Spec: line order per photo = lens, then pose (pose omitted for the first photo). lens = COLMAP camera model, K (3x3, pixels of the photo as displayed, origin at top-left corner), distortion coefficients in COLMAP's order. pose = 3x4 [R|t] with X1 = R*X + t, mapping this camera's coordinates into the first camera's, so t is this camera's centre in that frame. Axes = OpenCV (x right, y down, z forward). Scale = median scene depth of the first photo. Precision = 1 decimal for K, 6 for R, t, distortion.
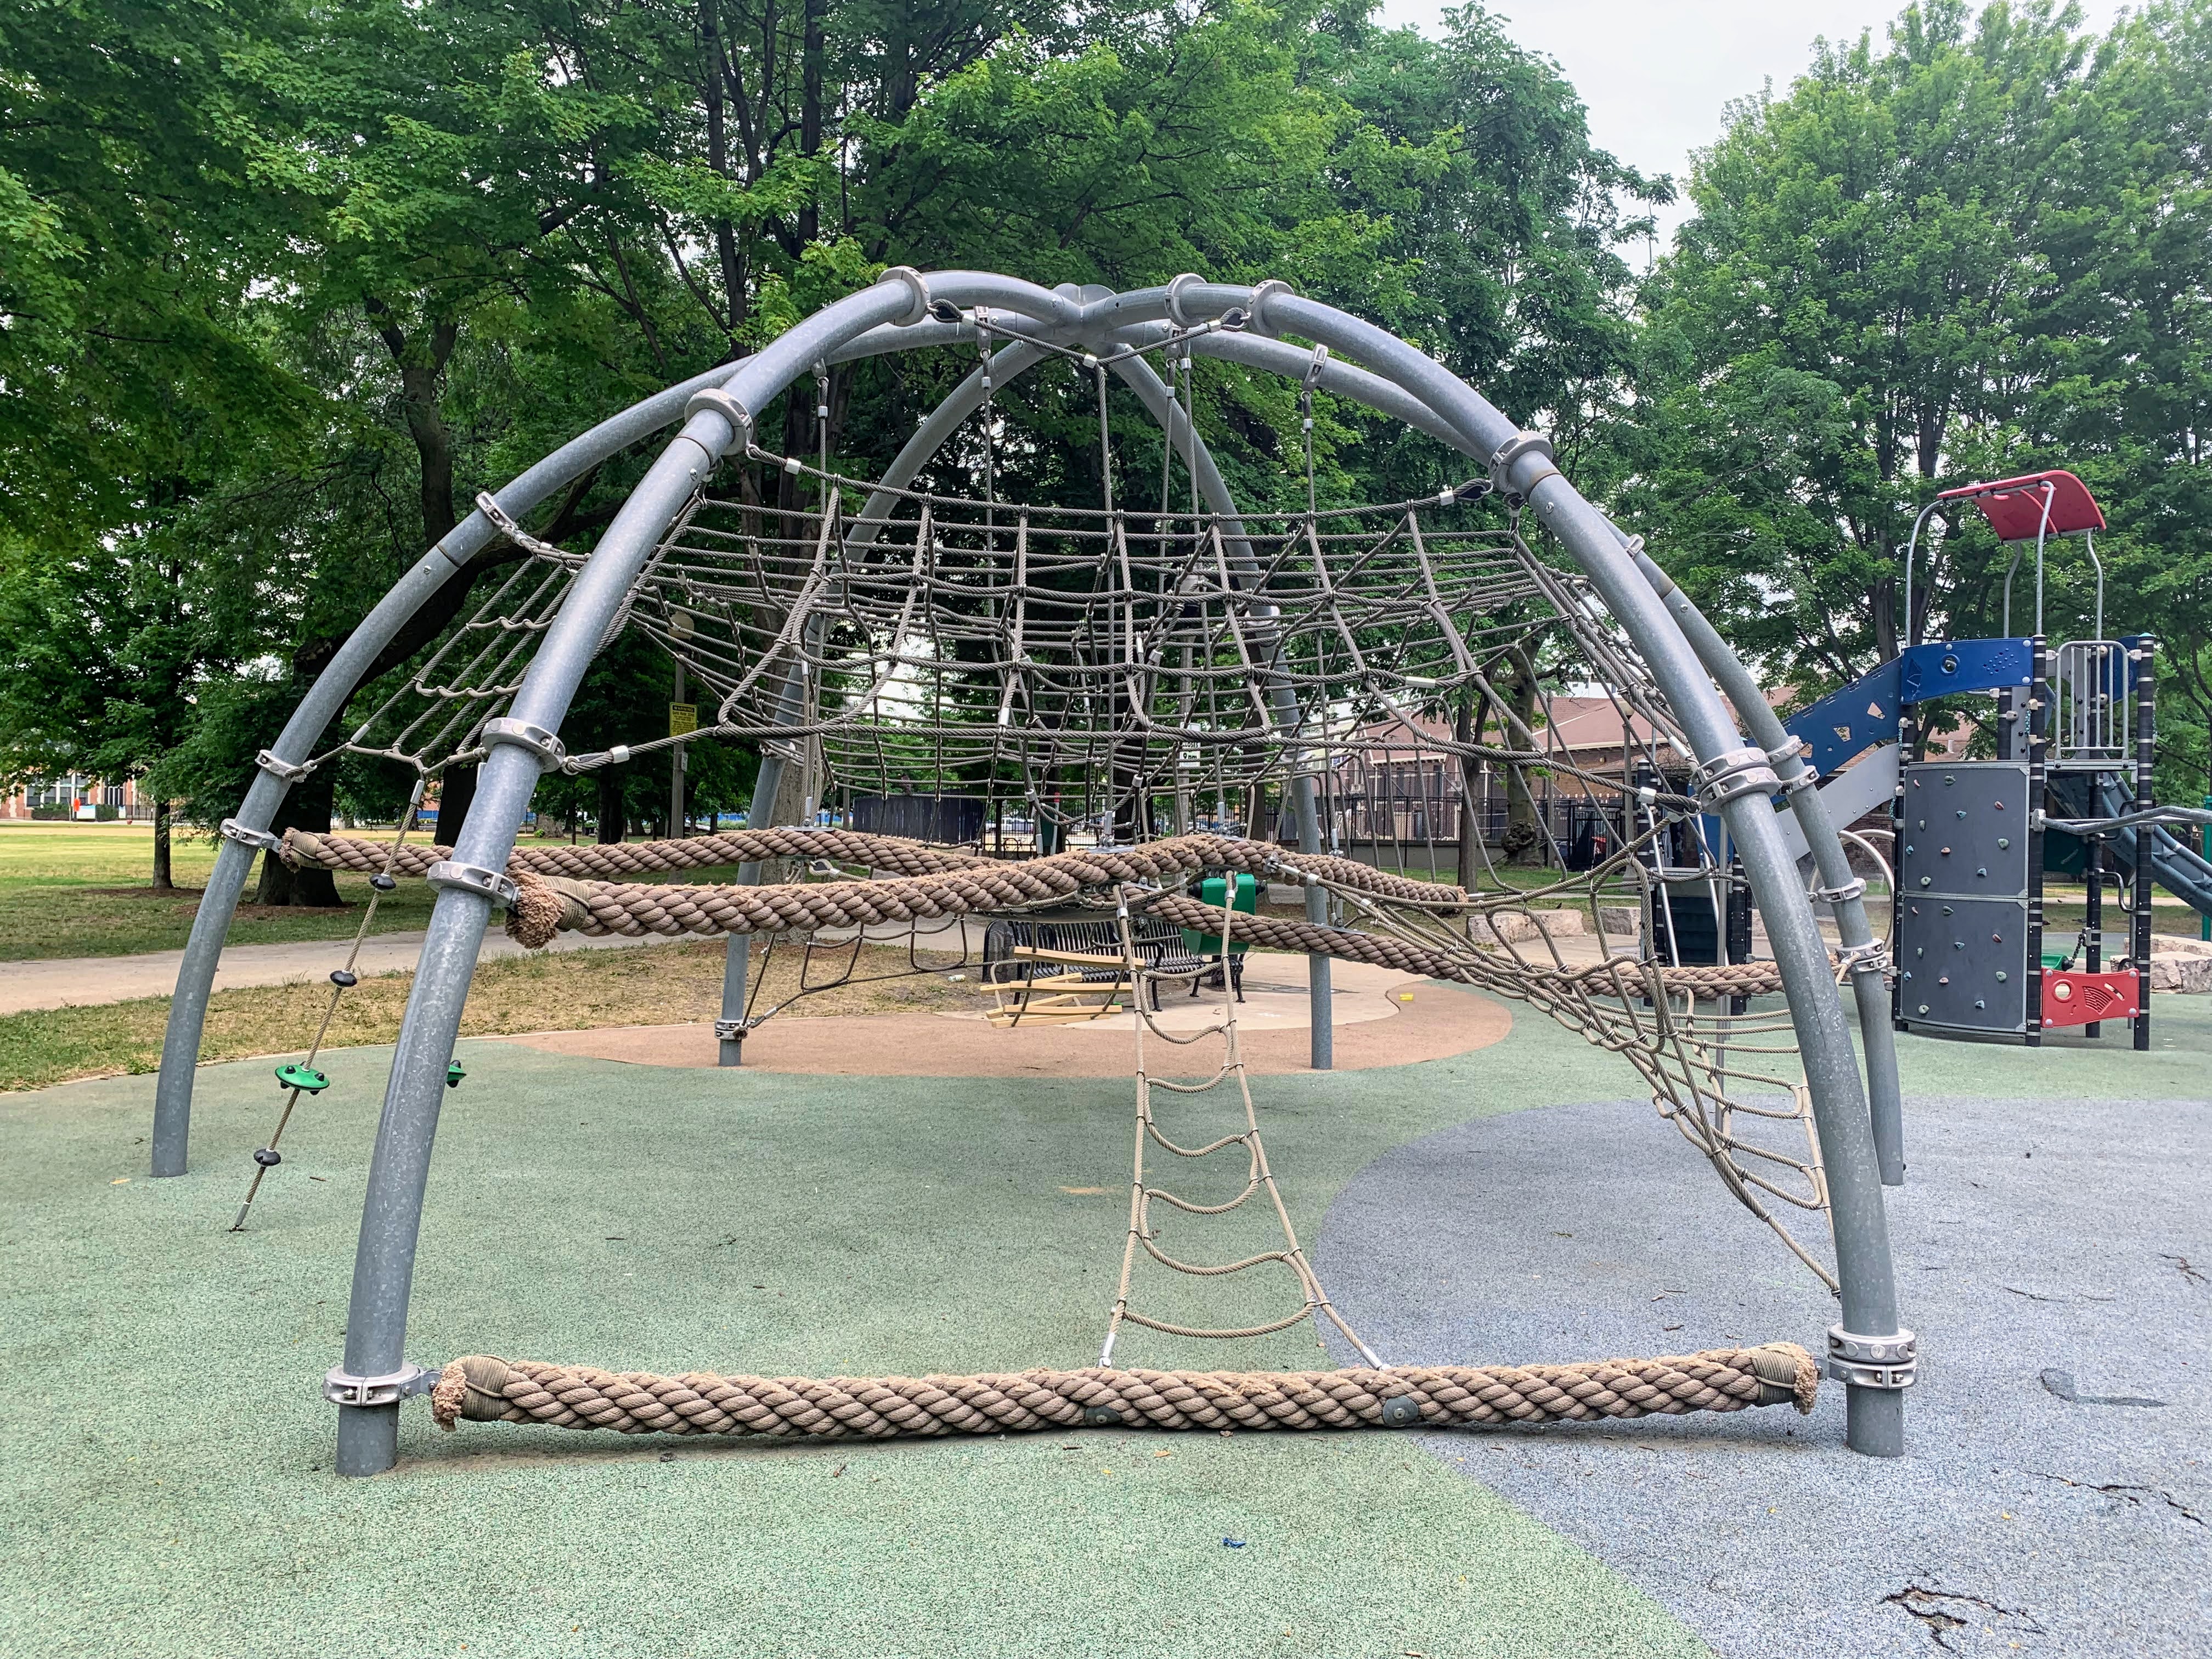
lens RADIAL K [[1690.0, 0, 1110.5], [0, 1690.0, 824.8], [0, 0, 1]] dist [0.014594, -0.010495]
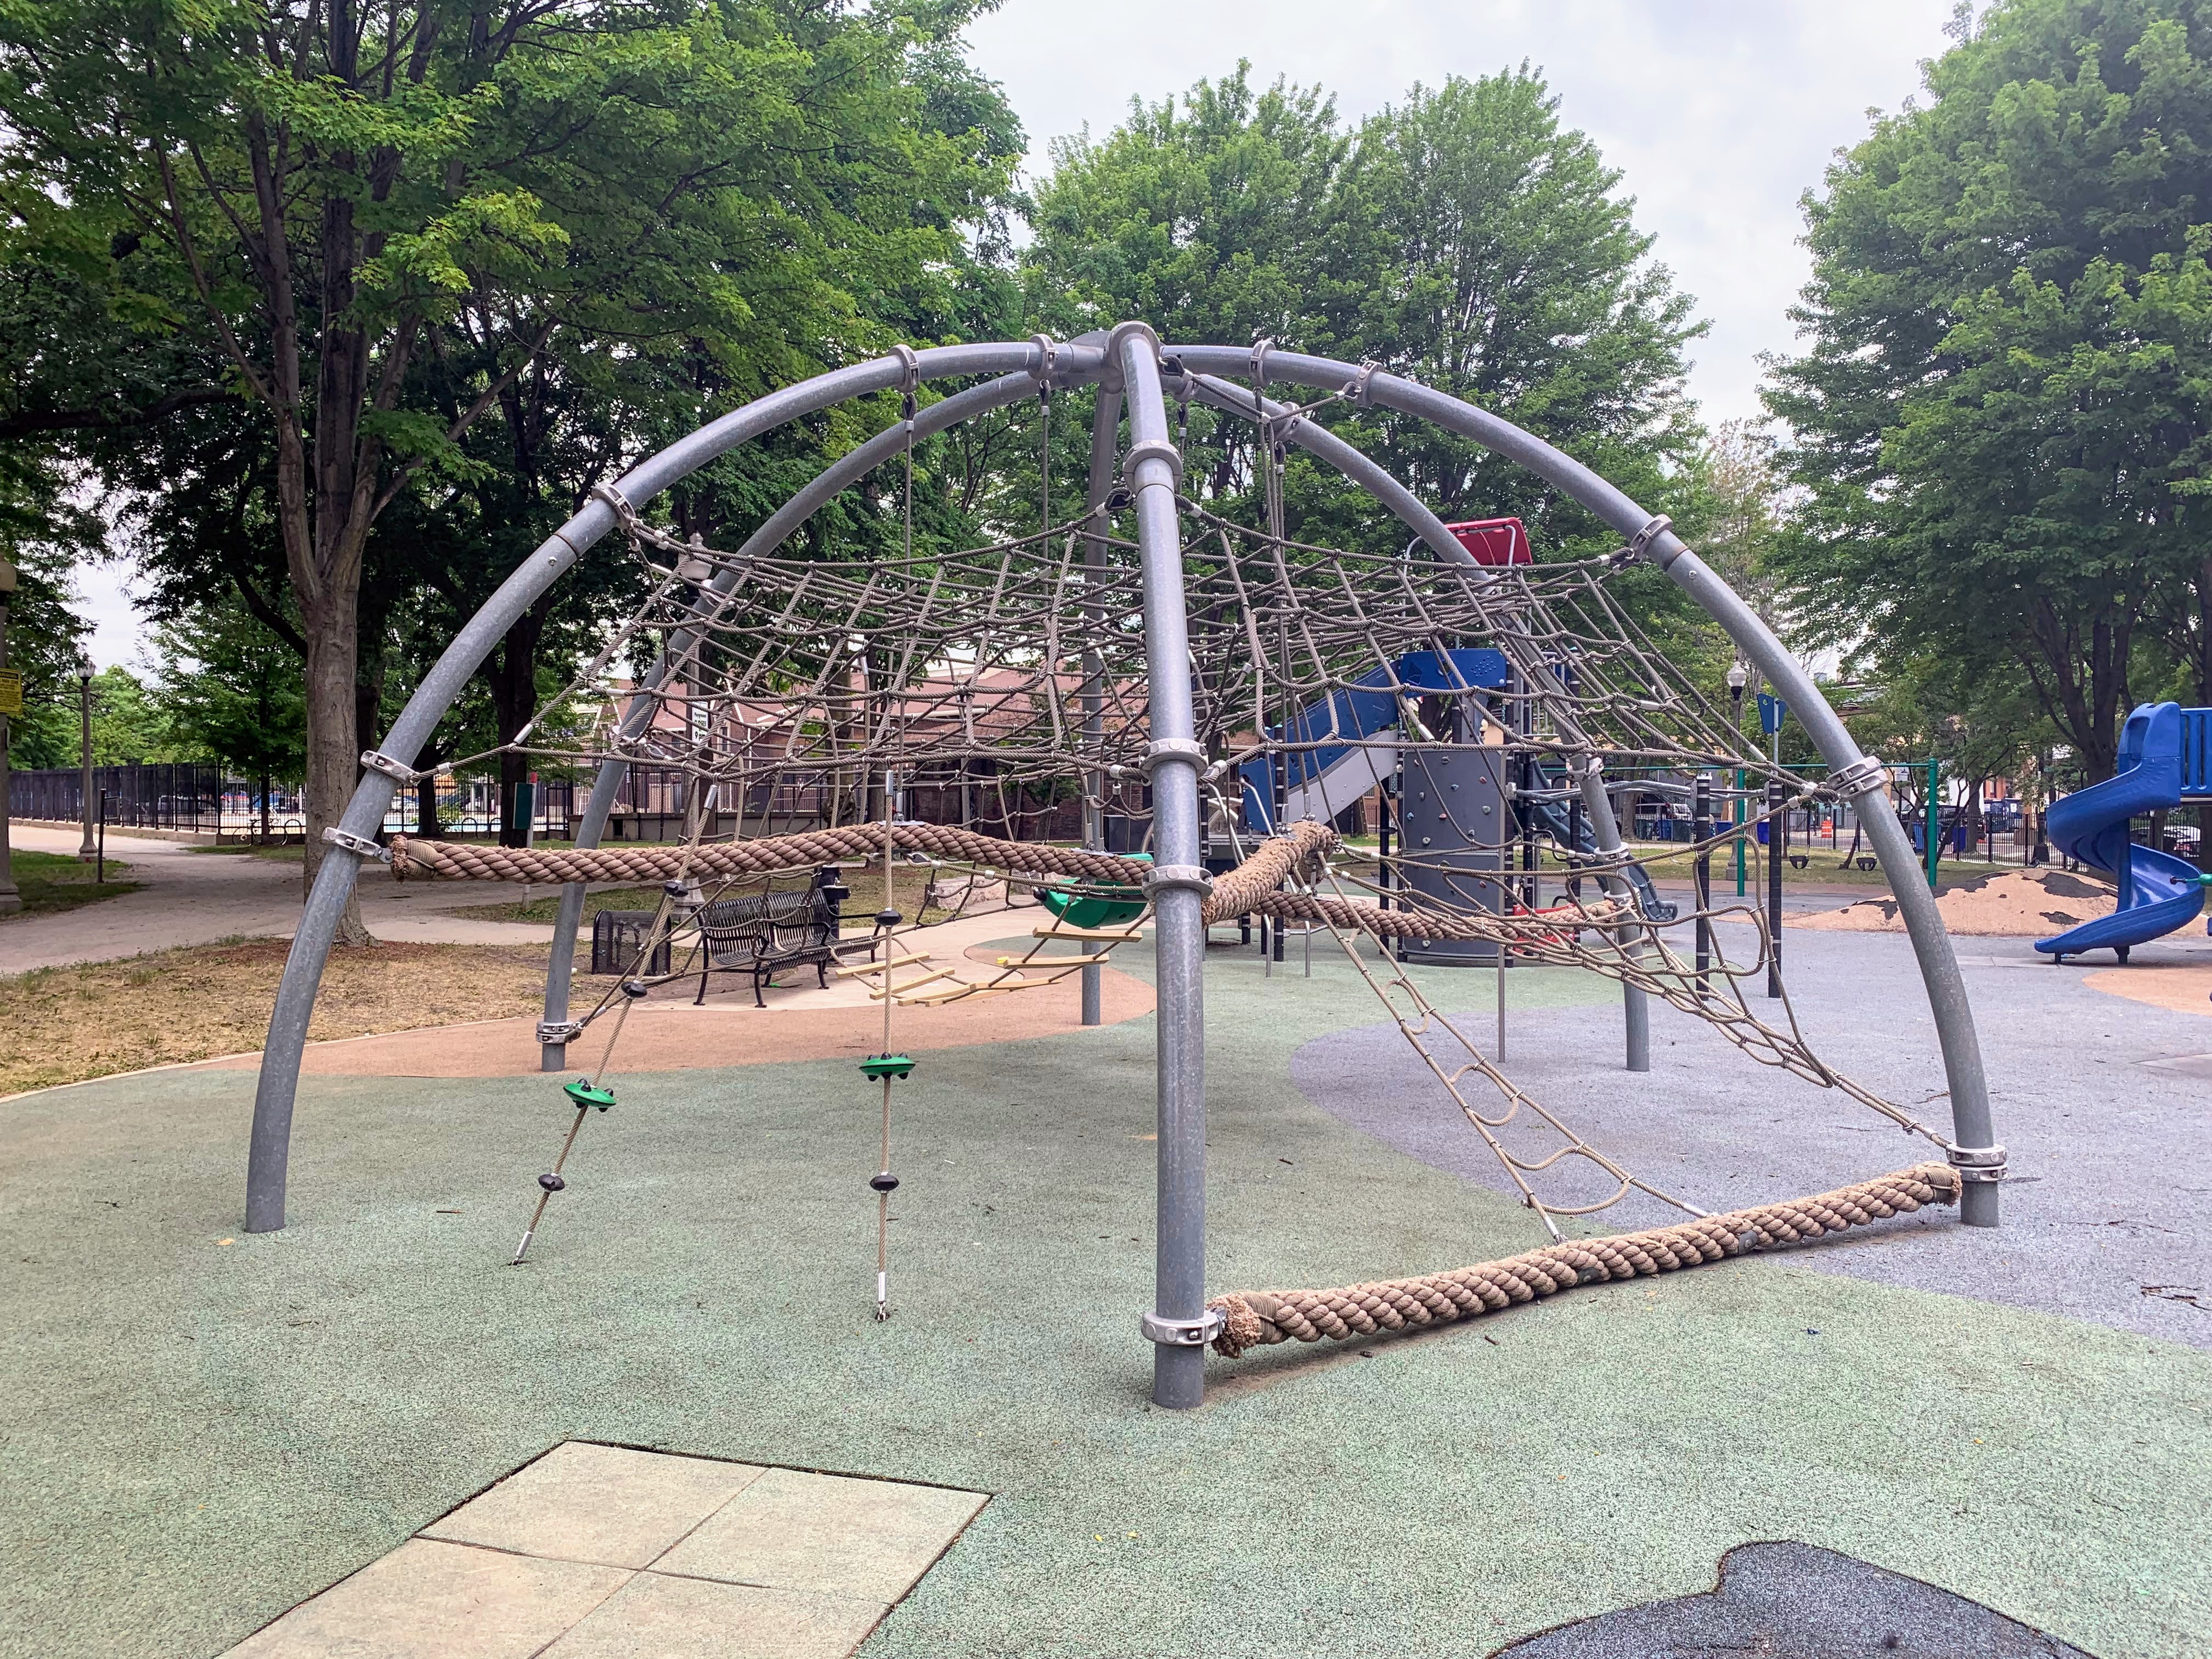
lens RADIAL K [[1694.5, 0, 1105.1], [0, 1694.5, 809.6], [0, 0, 1]] dist [0.011908, 0.000517]
pose [[0.889535, -0.018809, 0.456480, -0.296406], [0.014468, 0.999811, 0.013003, -0.009617], [-0.456638, -0.004962, 0.889639, 0.004575]]
